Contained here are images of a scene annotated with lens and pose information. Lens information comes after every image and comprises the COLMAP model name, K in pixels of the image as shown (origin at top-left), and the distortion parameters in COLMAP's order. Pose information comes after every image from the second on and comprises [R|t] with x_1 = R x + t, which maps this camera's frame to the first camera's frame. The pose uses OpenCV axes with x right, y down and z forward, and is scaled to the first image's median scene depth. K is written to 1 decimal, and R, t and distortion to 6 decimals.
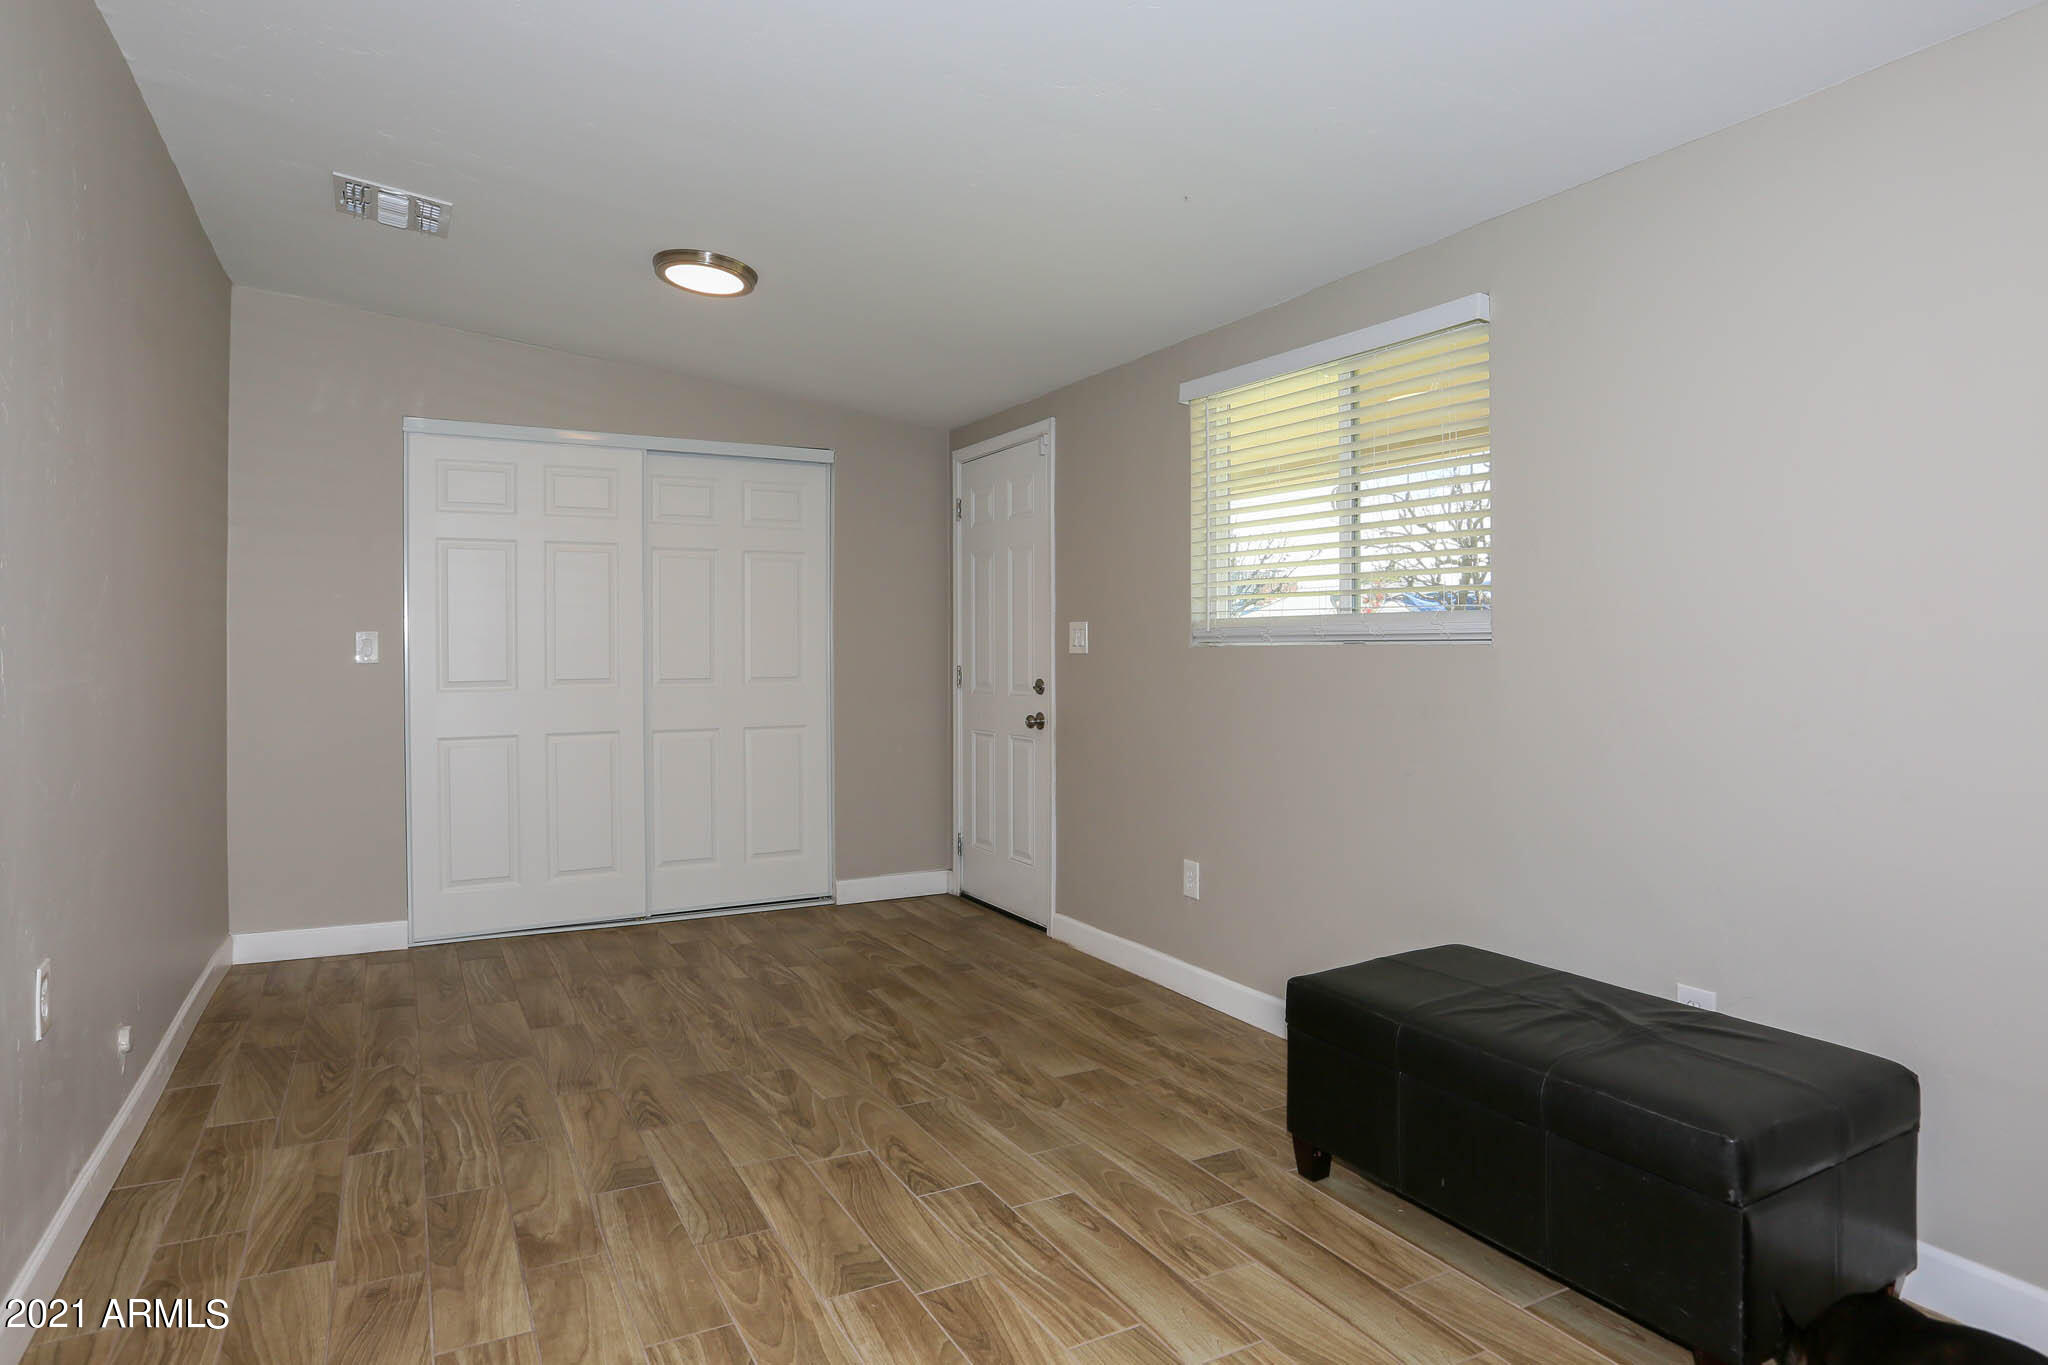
lens RADIAL K [[1118.1, 0, 1021.3], [0, 1118.1, 668.6], [0, 0, 1]] dist [-0.040036, 0.019916]
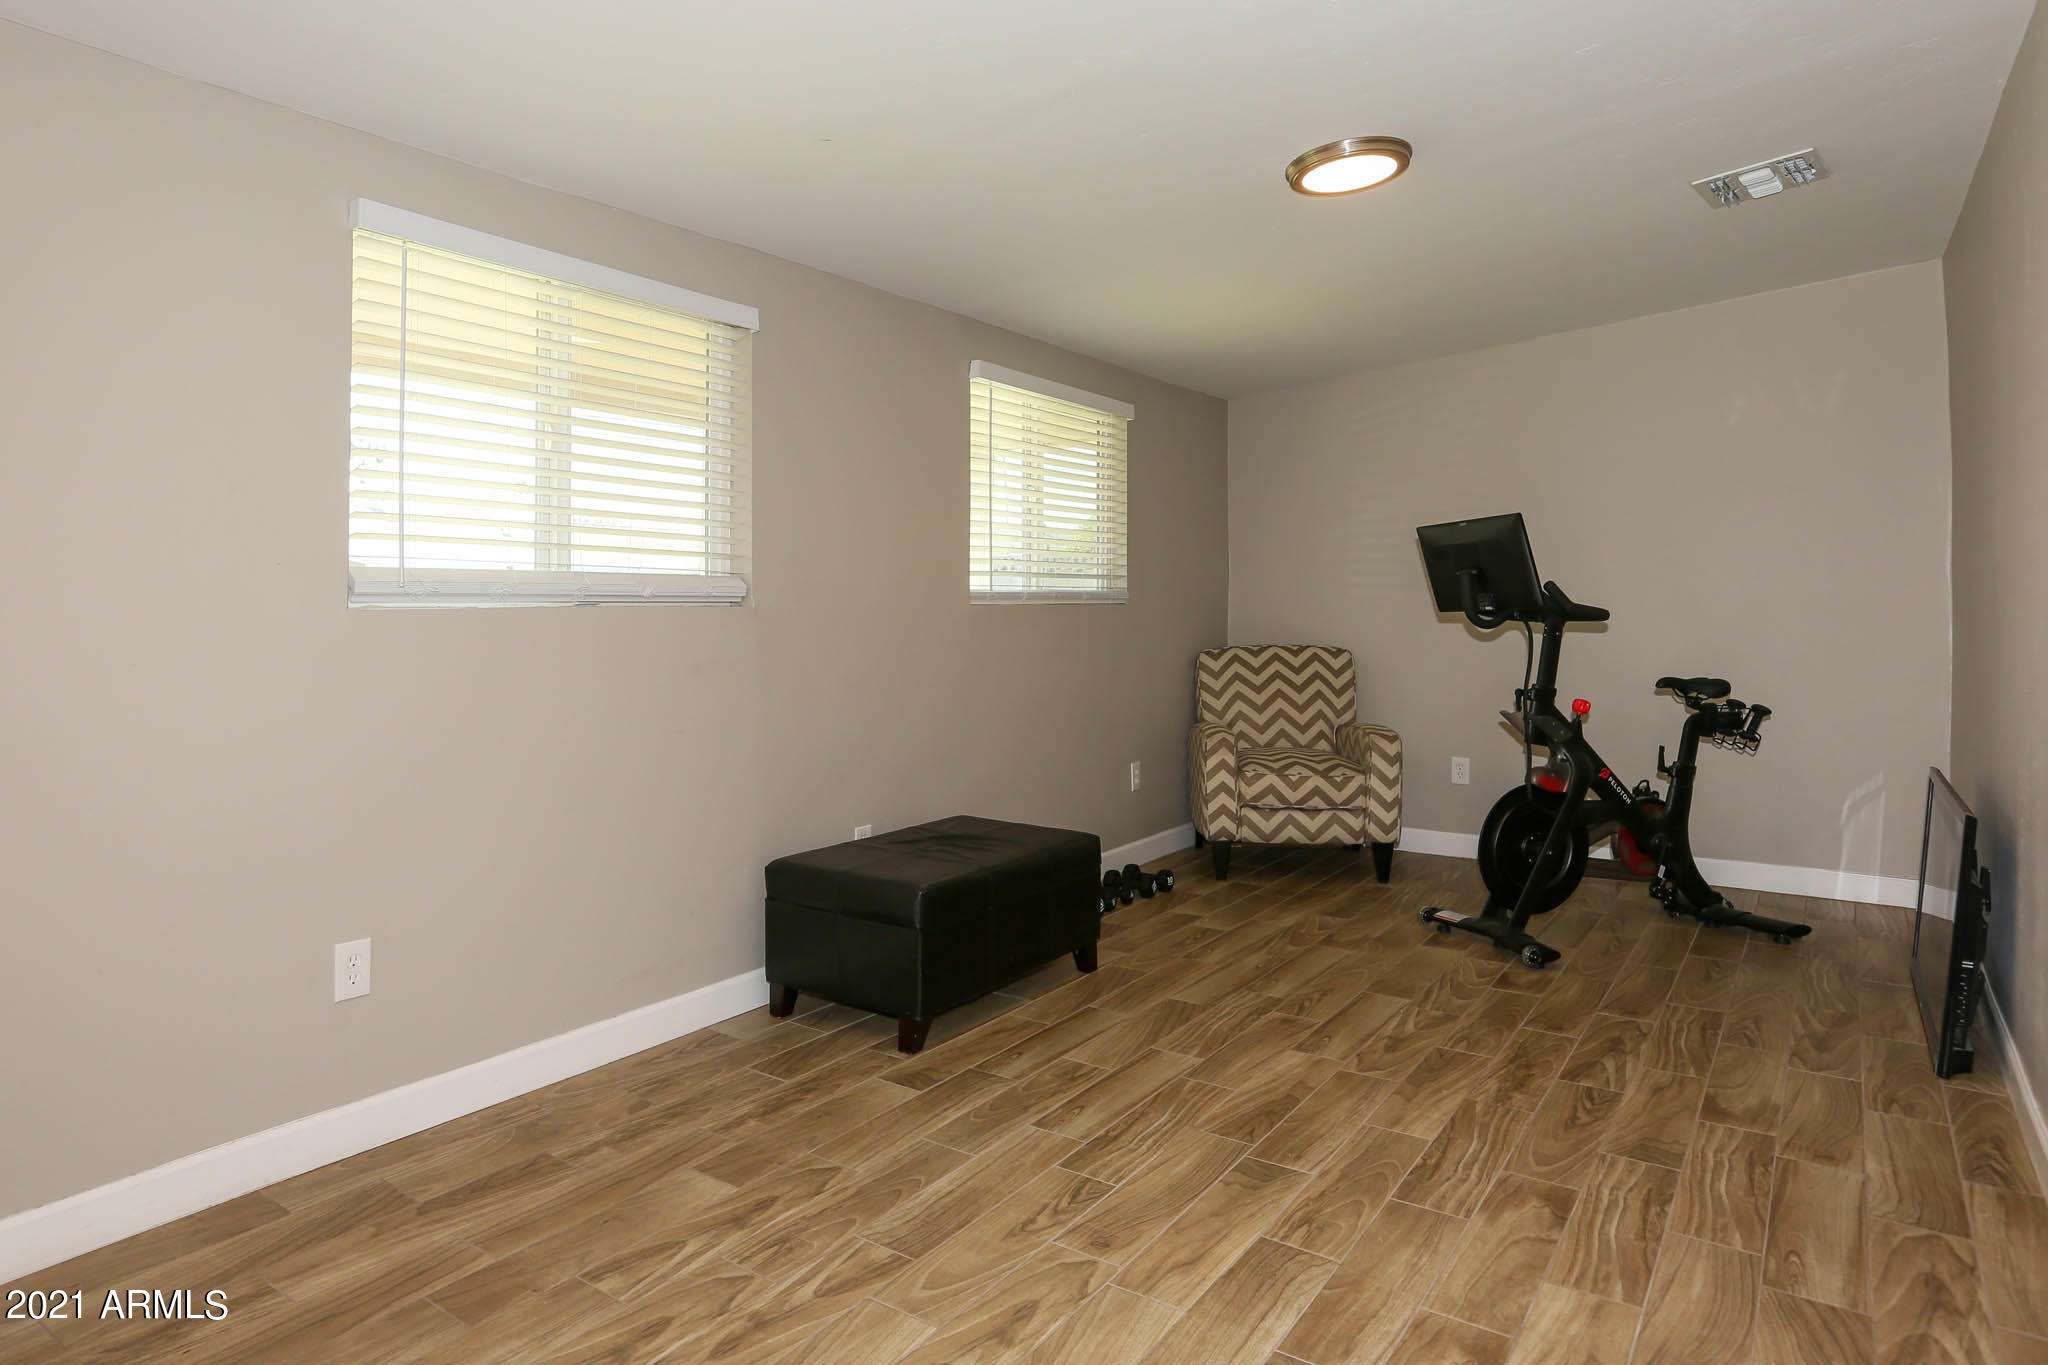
lens RADIAL K [[1118.1, 0, 1018.5], [0, 1118.1, 696.1], [0, 0, 1]] dist [-0.040036, 0.019916]
pose [[-0.416008, -0.071757, 0.906525, -0.829056], [0.009299, 0.996494, 0.083146, -0.018773], [-0.909313, 0.043019, -0.413883, 1.354749]]
